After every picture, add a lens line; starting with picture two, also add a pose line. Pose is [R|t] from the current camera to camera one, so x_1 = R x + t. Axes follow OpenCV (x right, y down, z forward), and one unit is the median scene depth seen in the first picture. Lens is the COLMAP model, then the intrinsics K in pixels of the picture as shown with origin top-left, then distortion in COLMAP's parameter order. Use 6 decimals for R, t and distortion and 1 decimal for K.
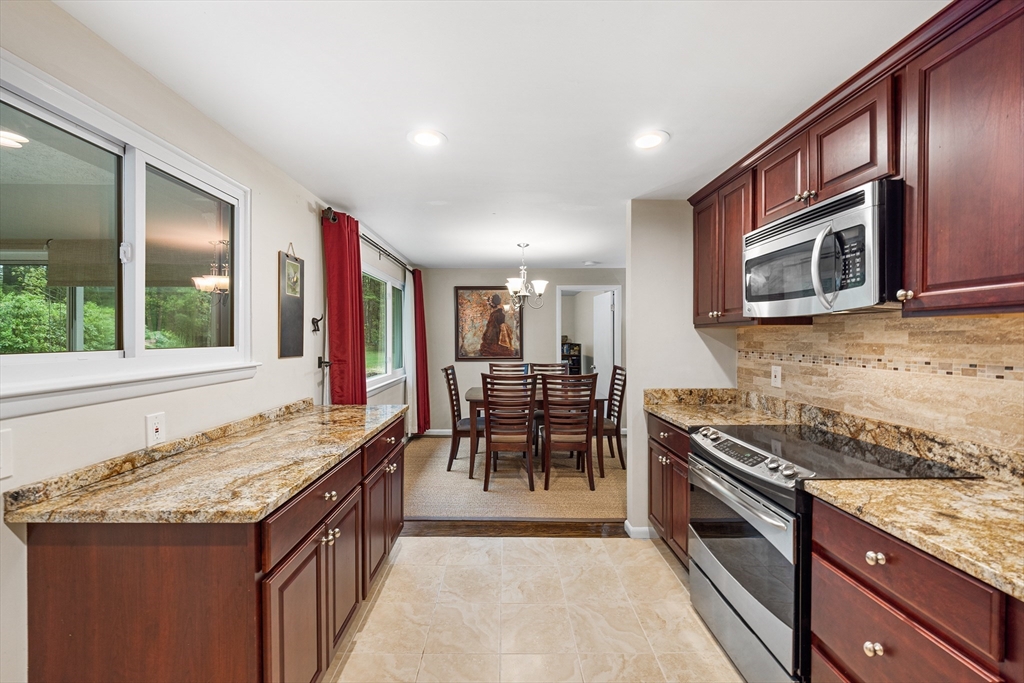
lens RADIAL K [[405.2, 0, 509.9], [0, 405.2, 342.1], [0, 0, 1]] dist [-0.002839, -0.000571]
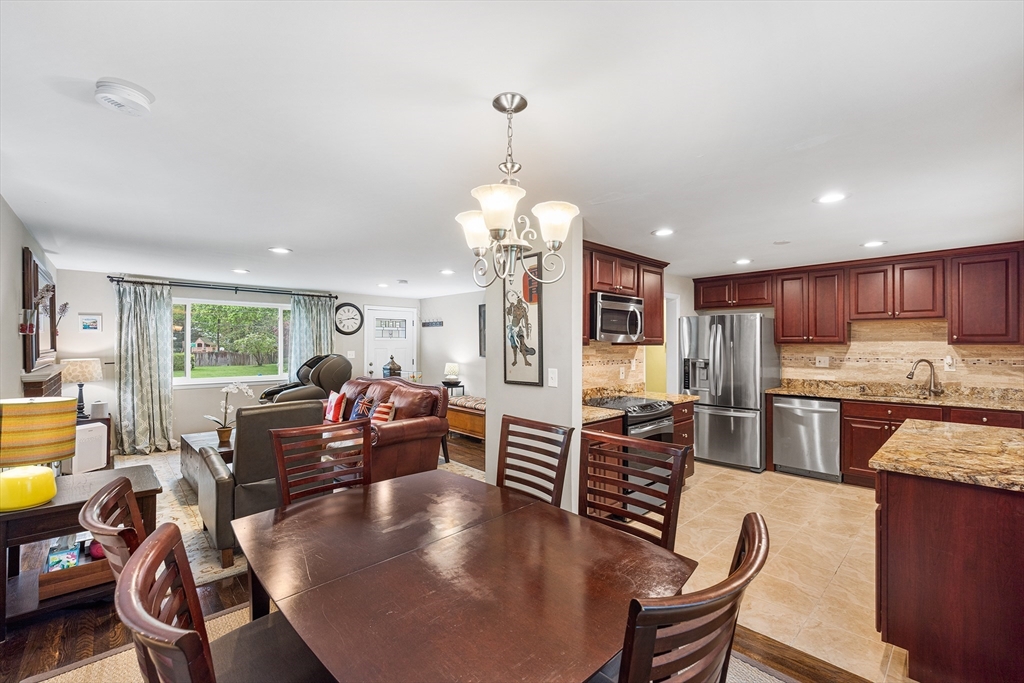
lens RADIAL K [[423.9, 0, 511.5], [0, 423.9, 345.0], [0, 0, 1]] dist [-0.001923, -0.000303]
pose [[-0.674491, 0.000639, 0.738283, -0.477798], [0.009063, 0.999931, 0.007414, -0.062452], [-0.738228, 0.011692, -0.674450, 2.525065]]
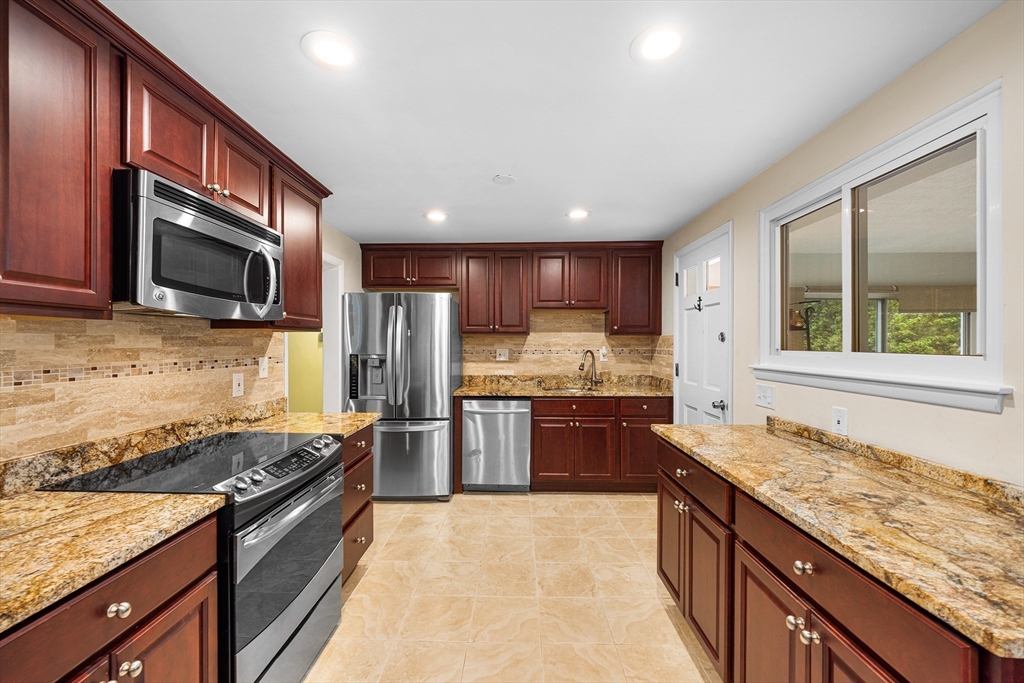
lens RADIAL K [[405.2, 0, 509.0], [0, 405.2, 342.9], [0, 0, 1]] dist [-0.002839, -0.000571]
pose [[-0.999563, -0.000293, 0.029570, 0.025997], [0.000040, 0.999936, 0.011277, -0.016294], [-0.029571, 0.011273, -0.999499, 1.640646]]
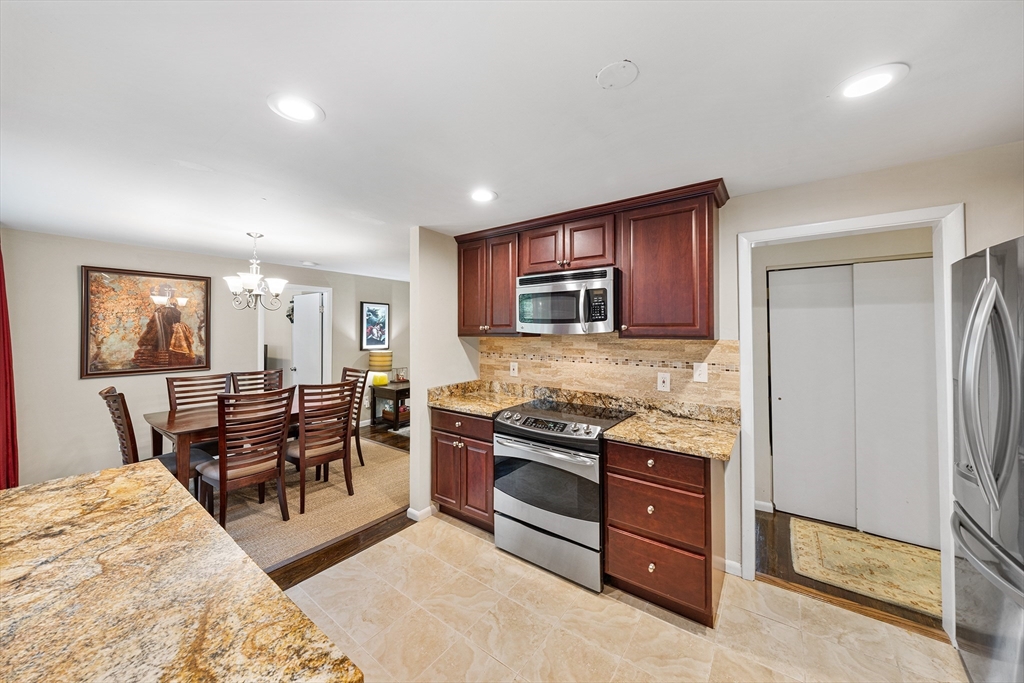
lens RADIAL K [[359.9, 0, 510.0], [0, 359.9, 325.4], [0, 0, 1]] dist [0.007506, -0.000233]
pose [[0.601137, 0.012307, 0.799051, -0.501687], [0.007704, 0.999746, -0.021194, -0.060118], [-0.799109, 0.018897, 0.600890, 0.244175]]
